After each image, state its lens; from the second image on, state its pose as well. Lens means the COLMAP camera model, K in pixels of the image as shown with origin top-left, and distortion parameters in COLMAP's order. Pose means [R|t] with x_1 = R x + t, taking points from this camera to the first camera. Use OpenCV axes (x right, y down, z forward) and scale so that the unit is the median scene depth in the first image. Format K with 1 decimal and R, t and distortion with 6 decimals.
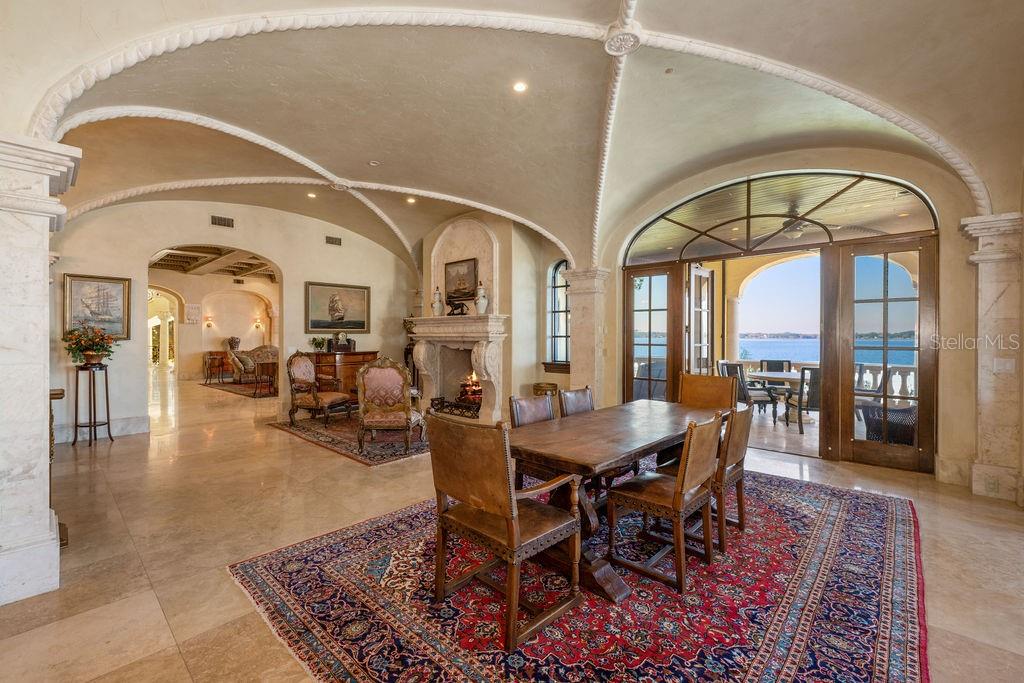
lens RADIAL K [[435.7, 0, 511.2], [0, 435.7, 338.8], [0, 0, 1]] dist [0.002488, 0.000031]
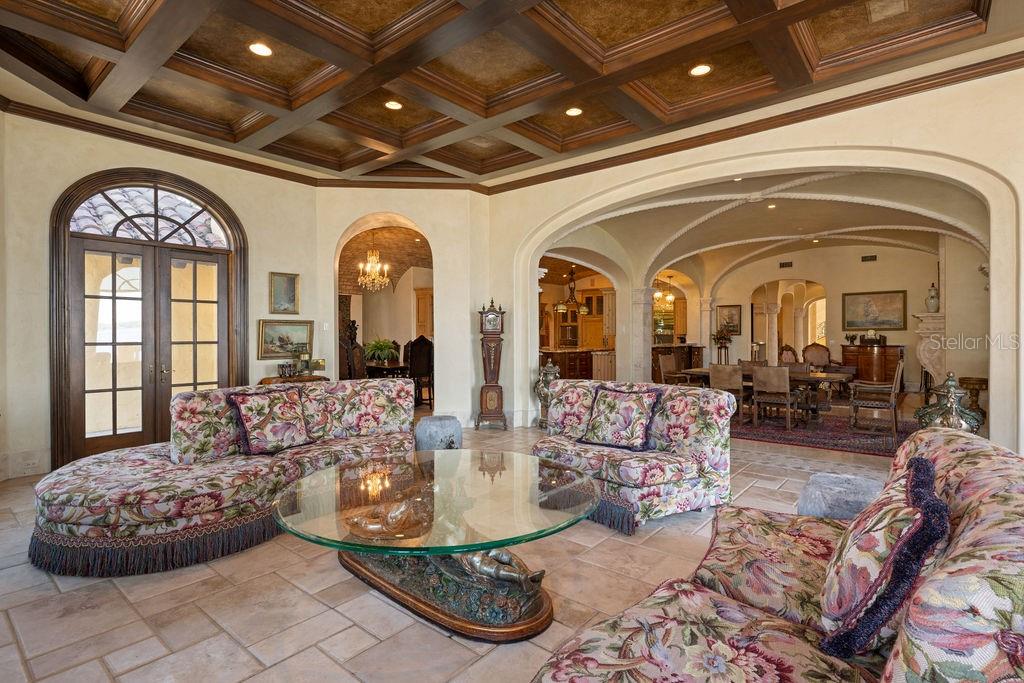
lens RADIAL K [[507.9, 0, 507.1], [0, 507.9, 338.1], [0, 0, 1]] dist [0.004154, 0.000424]
pose [[0.048339, 0.004823, -0.998819, 1.087461], [-0.003019, 0.999984, 0.004682, 0.005747], [0.998826, 0.002789, 0.048353, -0.139871]]
